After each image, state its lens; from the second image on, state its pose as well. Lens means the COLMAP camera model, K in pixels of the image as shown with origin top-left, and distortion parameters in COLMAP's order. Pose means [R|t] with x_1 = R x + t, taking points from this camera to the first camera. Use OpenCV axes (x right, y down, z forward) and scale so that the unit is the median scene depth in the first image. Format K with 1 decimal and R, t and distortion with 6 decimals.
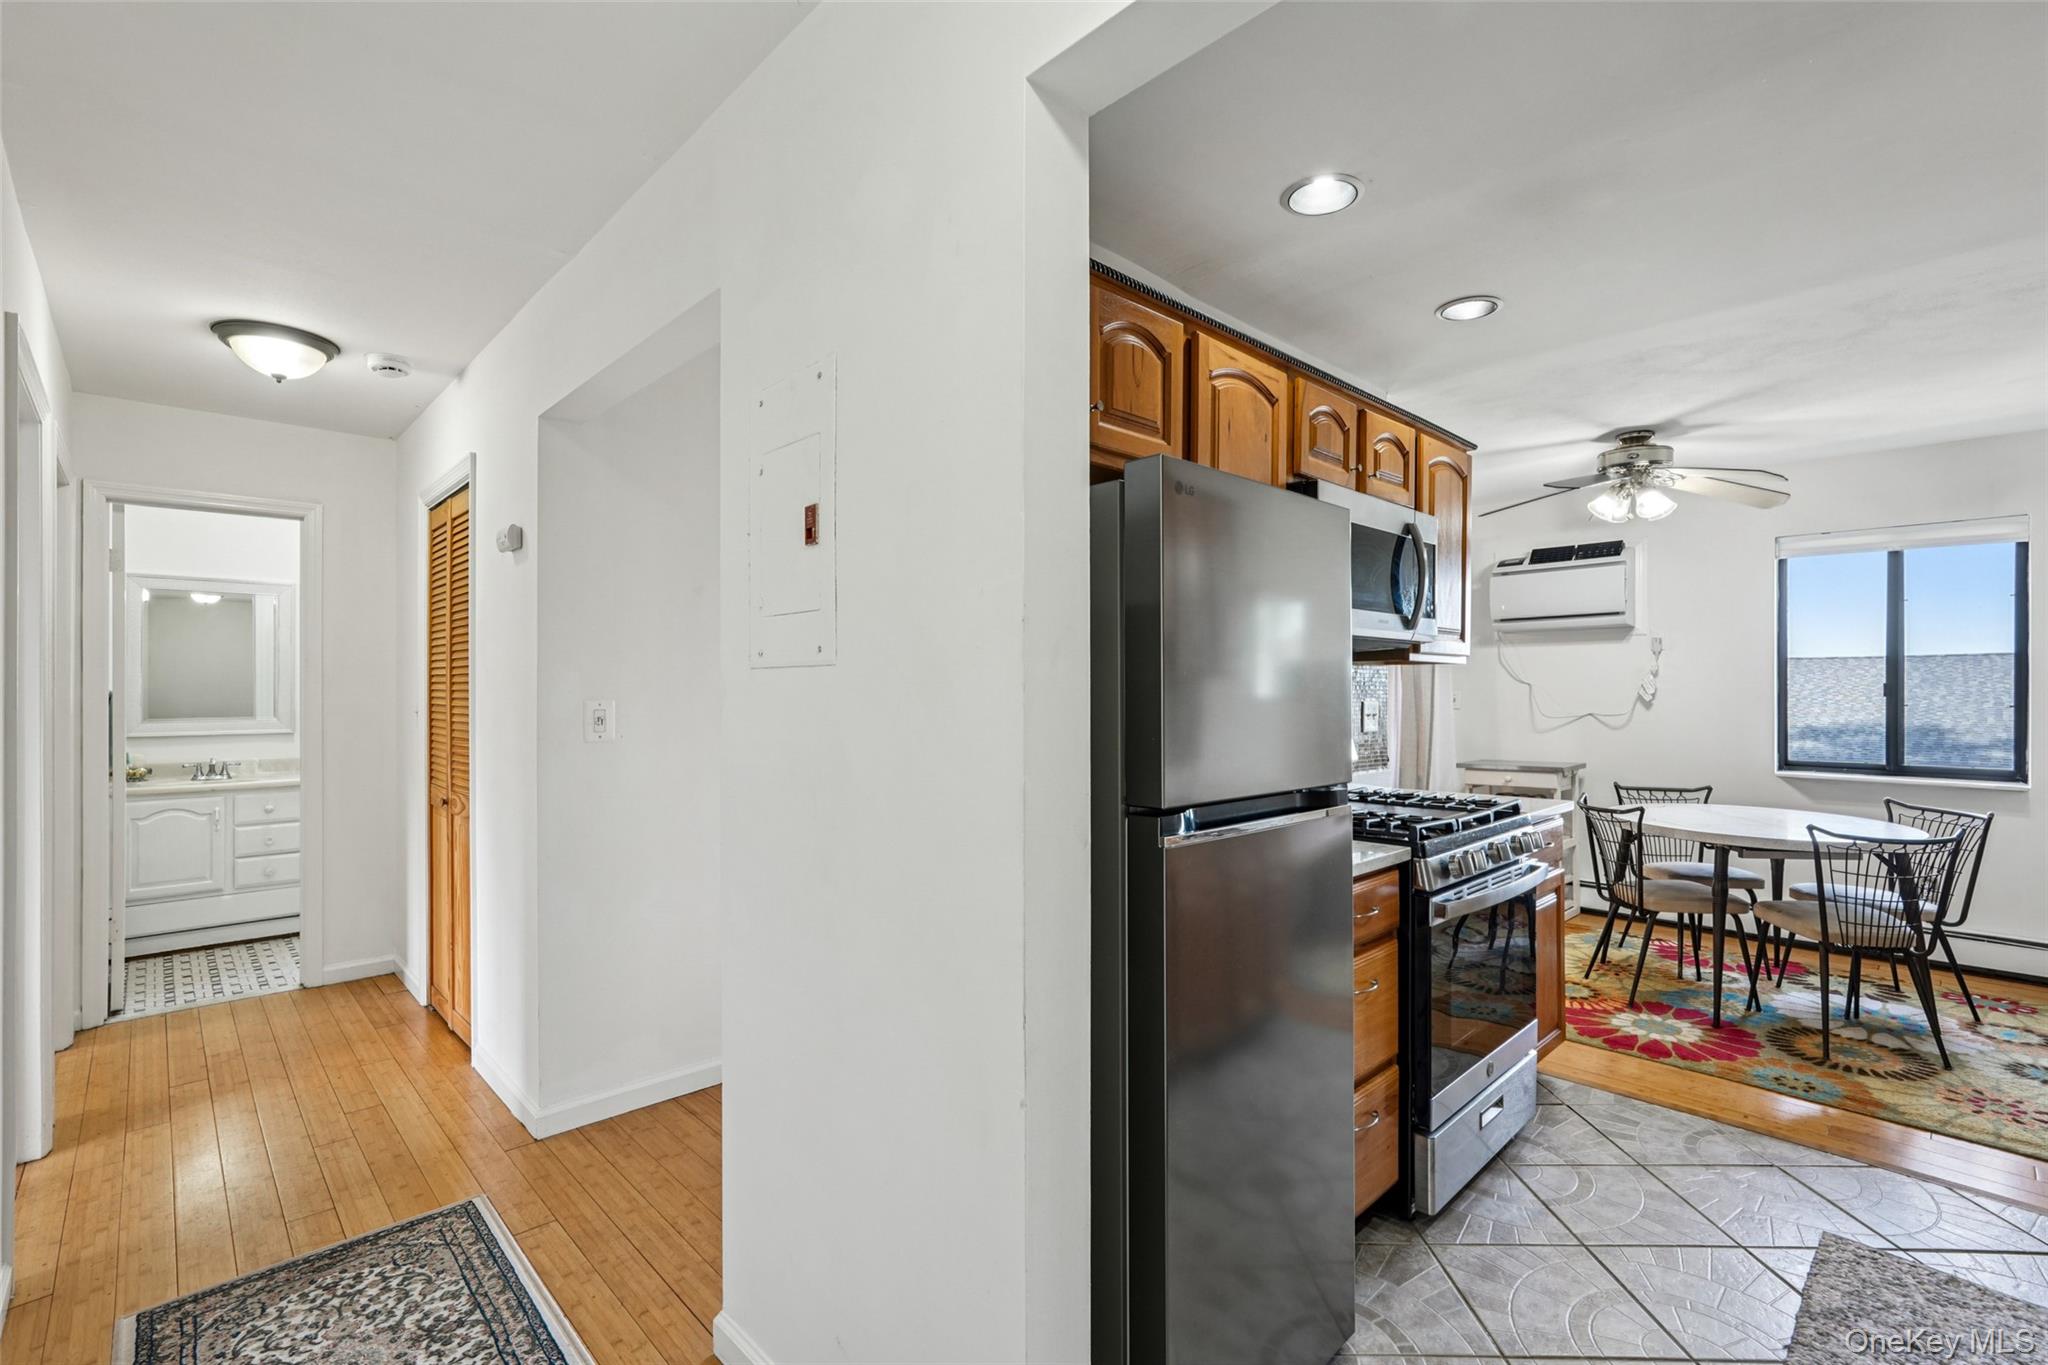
lens RADIAL K [[905.7, 0, 1033.2], [0, 905.7, 685.5], [0, 0, 1]] dist [-0.012961, 0.007210]
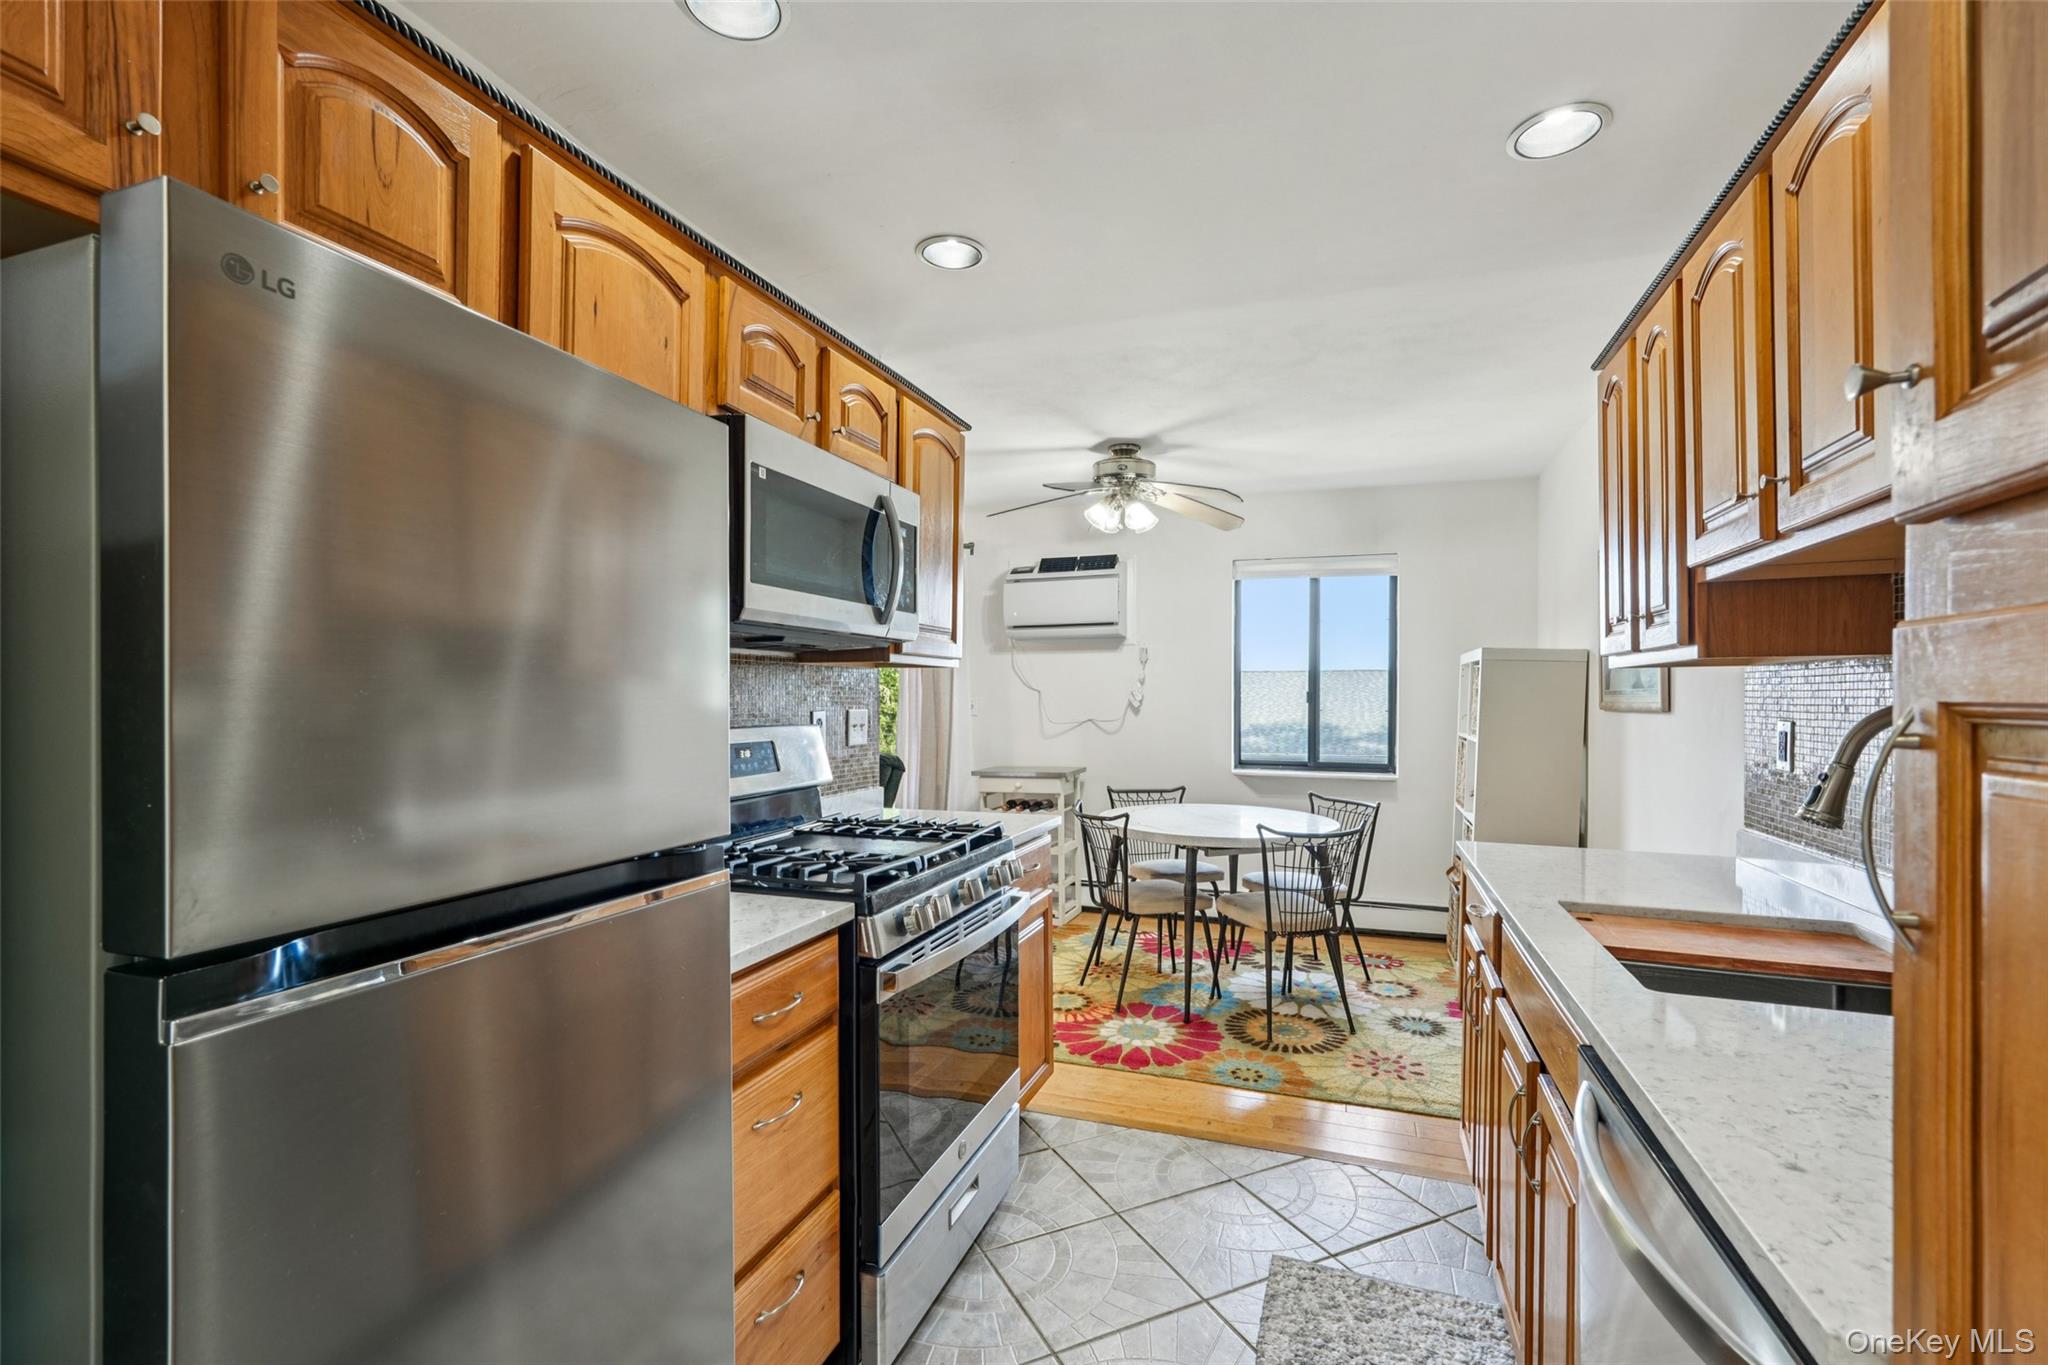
lens RADIAL K [[905.7, 0, 1013.9], [0, 905.7, 696.1], [0, 0, 1]] dist [-0.012961, 0.007210]
pose [[0.898672, 0.000105, 0.438620, 0.150267], [-0.002055, 0.999990, 0.003972, 0.000660], [-0.438615, -0.004471, 0.898664, 0.187957]]
